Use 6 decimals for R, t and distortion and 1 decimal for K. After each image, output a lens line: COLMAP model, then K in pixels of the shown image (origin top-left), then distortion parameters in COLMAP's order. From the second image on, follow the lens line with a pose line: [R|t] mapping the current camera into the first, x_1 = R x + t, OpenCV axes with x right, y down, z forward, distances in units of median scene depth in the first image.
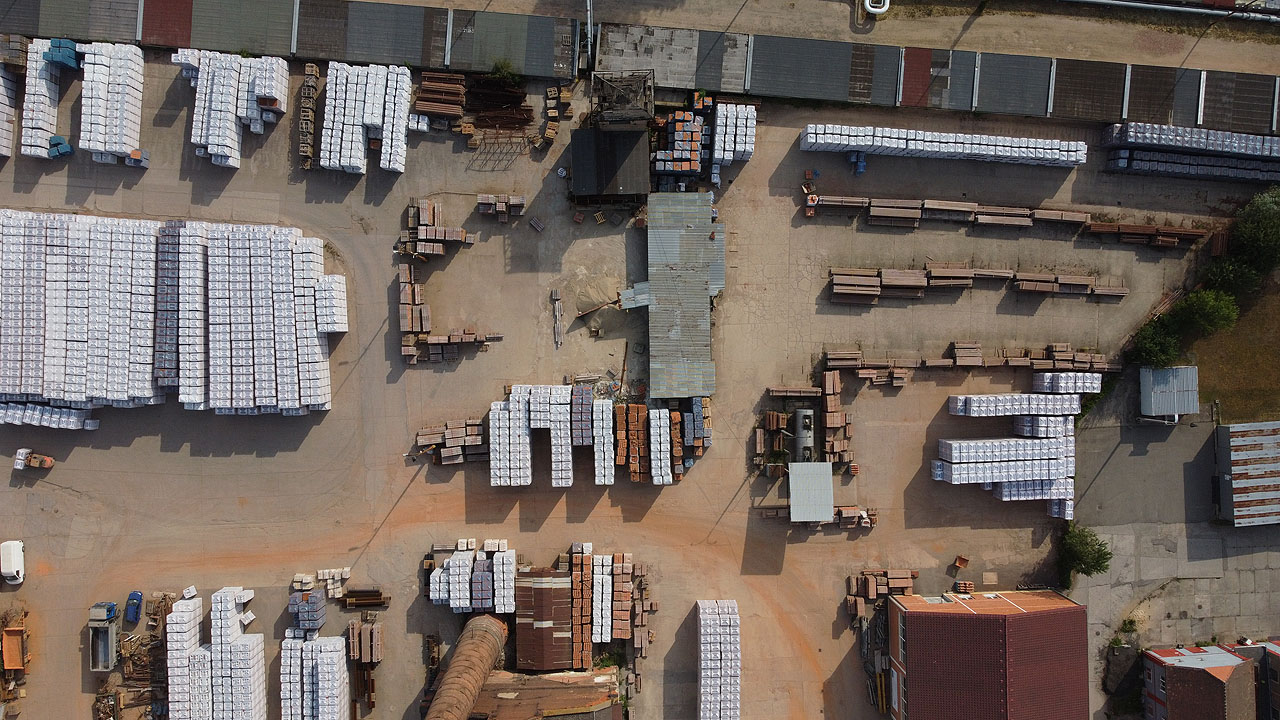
lens RADIAL K [[960.1, 0, 632.5], [0, 960.1, 358.1], [0, 0, 1]] dist [-0.005357, 0.006448]
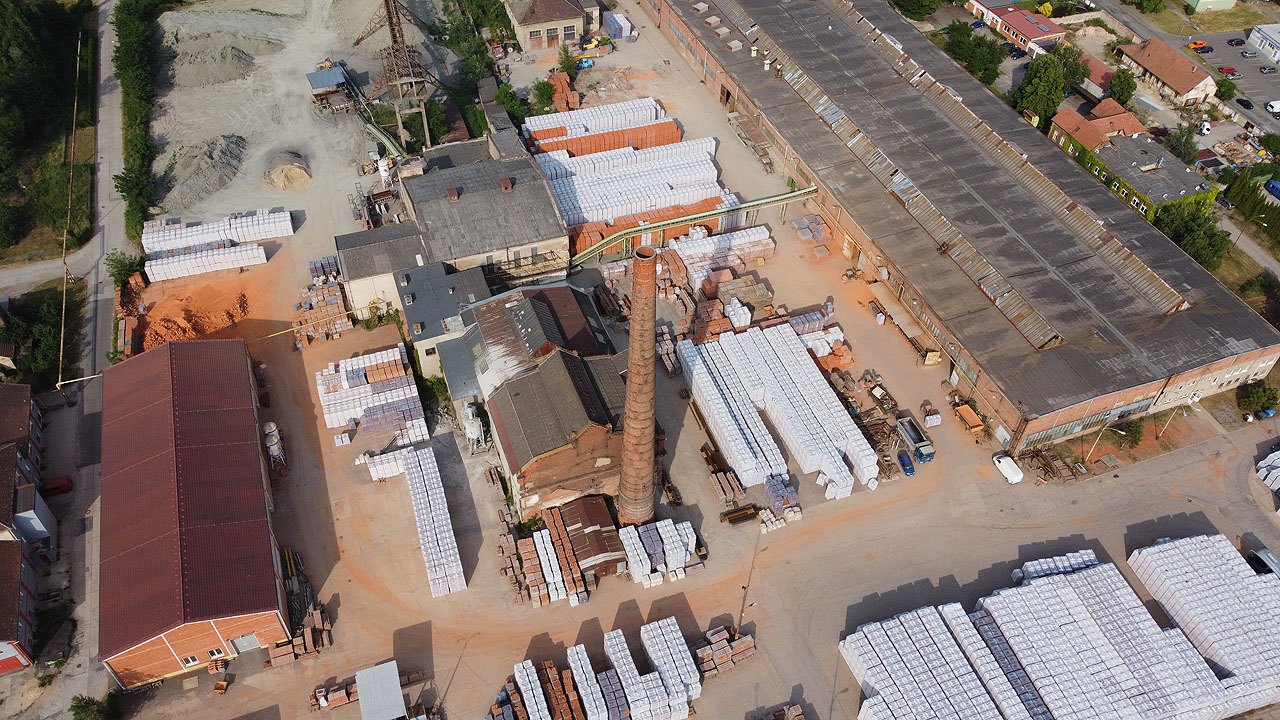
lens RADIAL K [[960.1, 0, 632.5], [0, 960.1, 358.1], [0, 0, 1]] dist [-0.005357, 0.006448]
pose [[-0.948026, 0.208693, -0.240194, 0.098793], [-0.316634, -0.693346, 0.647314, -0.353855], [-0.031448, 0.689724, 0.723389, -0.001128]]
